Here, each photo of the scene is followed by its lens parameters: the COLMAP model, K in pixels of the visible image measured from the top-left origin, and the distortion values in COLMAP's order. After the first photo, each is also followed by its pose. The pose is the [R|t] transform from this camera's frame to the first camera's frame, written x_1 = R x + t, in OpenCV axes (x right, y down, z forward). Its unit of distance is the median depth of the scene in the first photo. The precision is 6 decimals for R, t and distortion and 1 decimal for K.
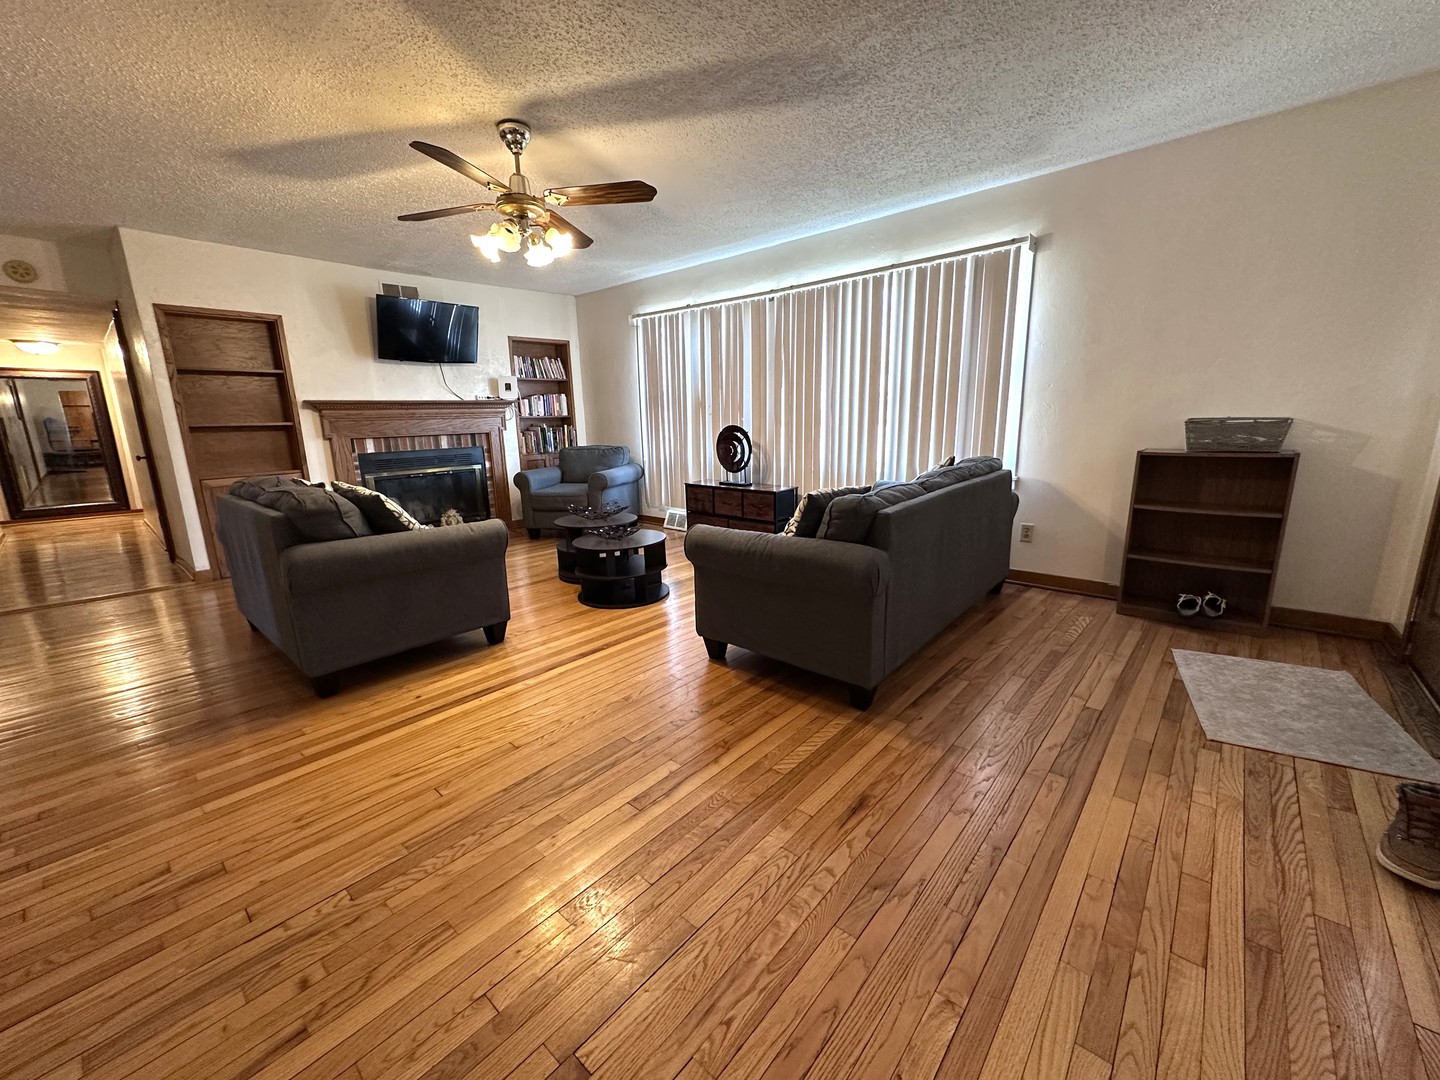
lens RADIAL K [[575.2, 0, 719.3], [0, 575.2, 540.4], [0, 0, 1]] dist [-0.000540, 0.000228]
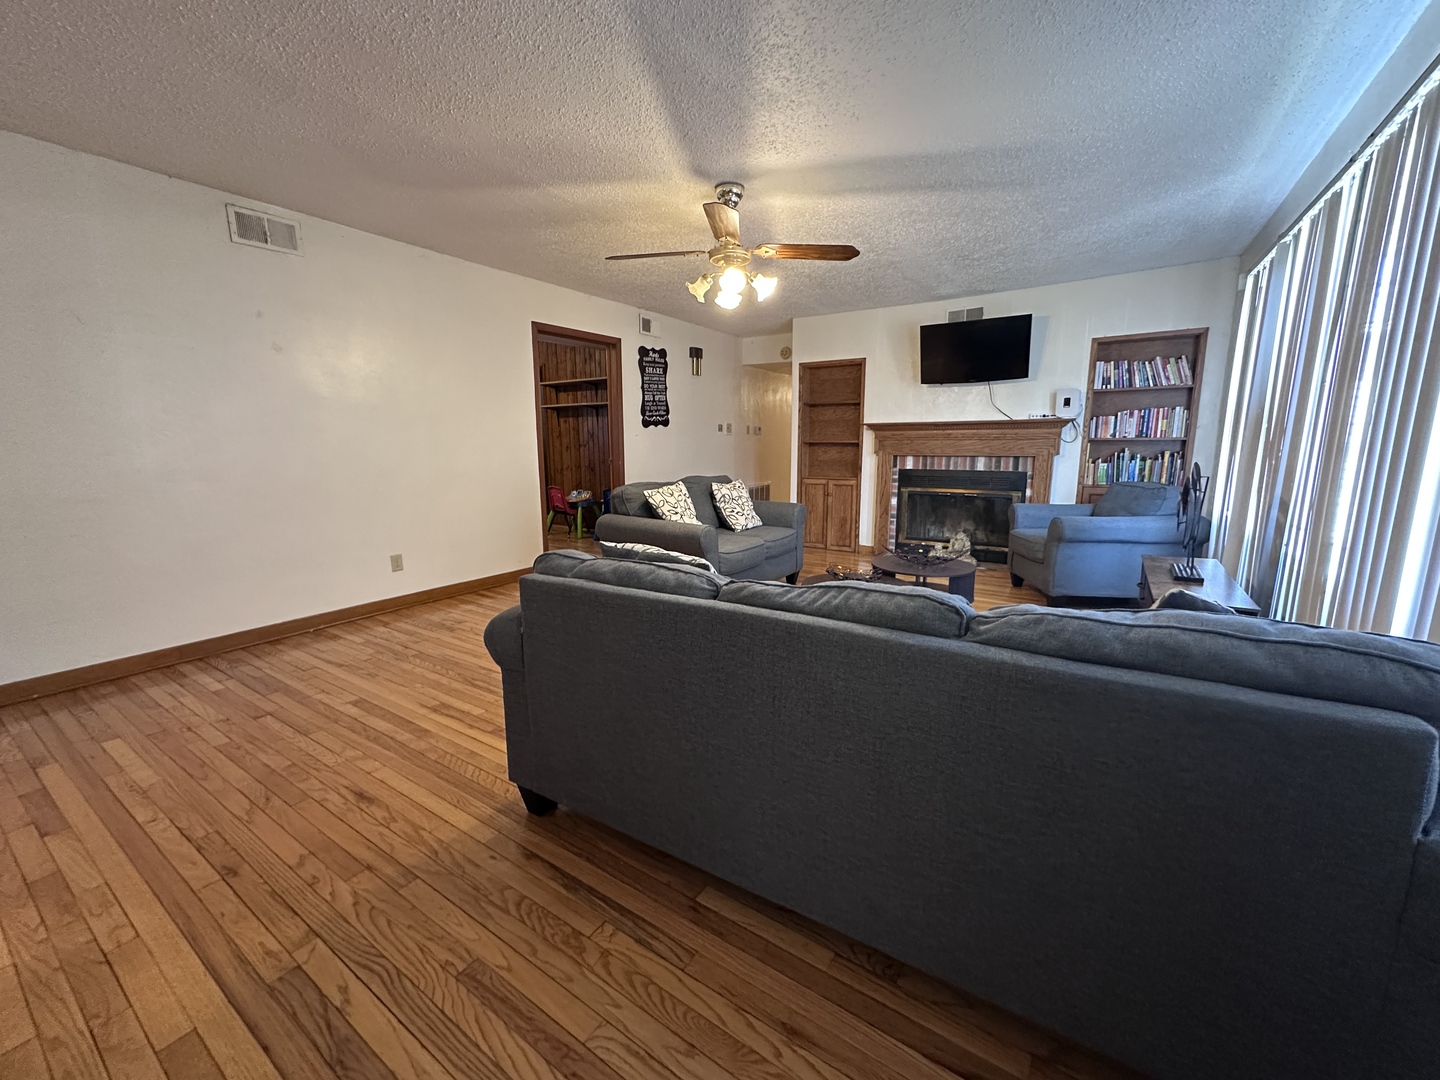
lens RADIAL K [[575.2, 0, 719.2], [0, 575.2, 540.4], [0, 0, 1]] dist [-0.000540, 0.000228]
pose [[0.137801, 0.187427, -0.972565, 0.502777], [-0.211199, 0.964910, 0.156027, -0.126396], [0.967681, 0.183904, 0.172550, 0.525614]]
